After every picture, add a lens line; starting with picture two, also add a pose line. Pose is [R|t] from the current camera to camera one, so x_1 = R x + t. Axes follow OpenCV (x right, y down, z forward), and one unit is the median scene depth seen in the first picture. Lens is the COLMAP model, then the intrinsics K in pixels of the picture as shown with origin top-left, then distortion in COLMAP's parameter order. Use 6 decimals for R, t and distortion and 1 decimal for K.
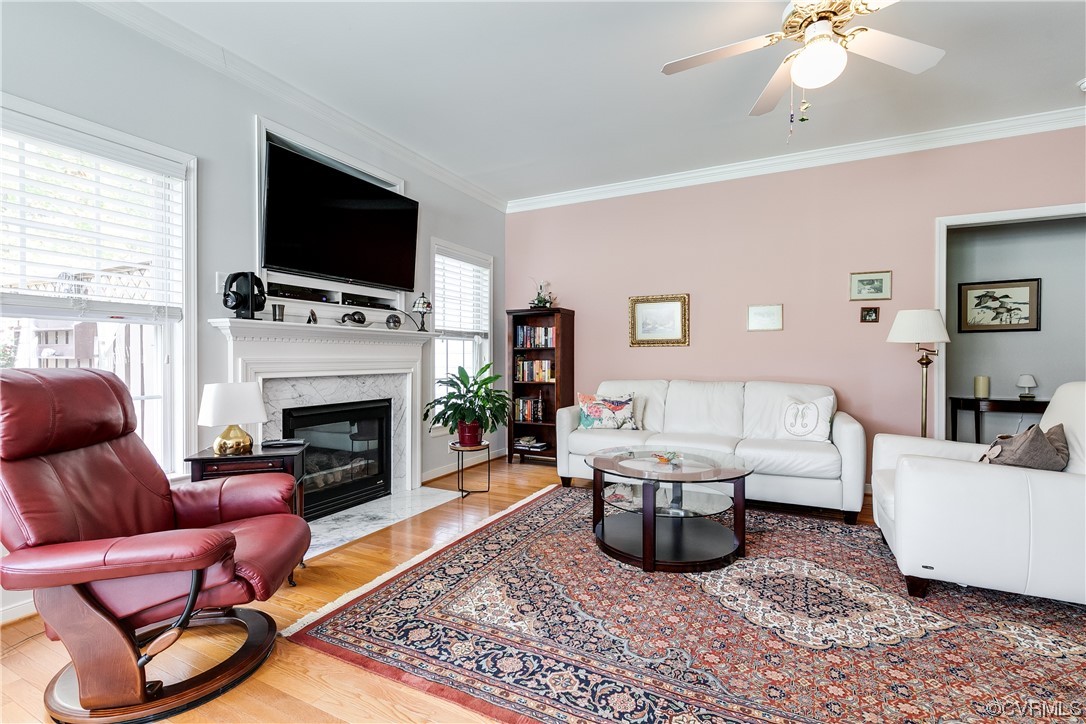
lens RADIAL K [[505.8, 0, 543.7], [0, 505.8, 358.5], [0, 0, 1]] dist [0.011324, -0.002506]
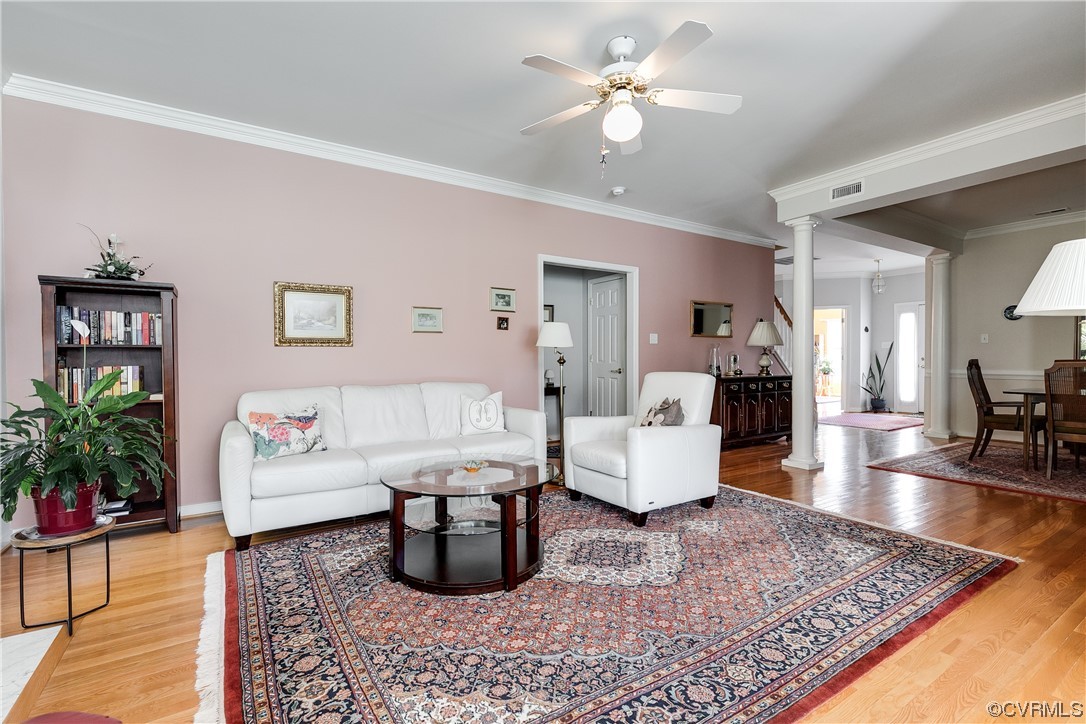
lens RADIAL K [[505.8, 0, 548.6], [0, 505.8, 363.1], [0, 0, 1]] dist [0.011324, -0.002506]
pose [[0.485697, -0.013050, 0.874030, -0.512542], [0.006882, 0.999915, 0.011105, -0.005380], [-0.874100, 0.000622, 0.485745, 0.441854]]
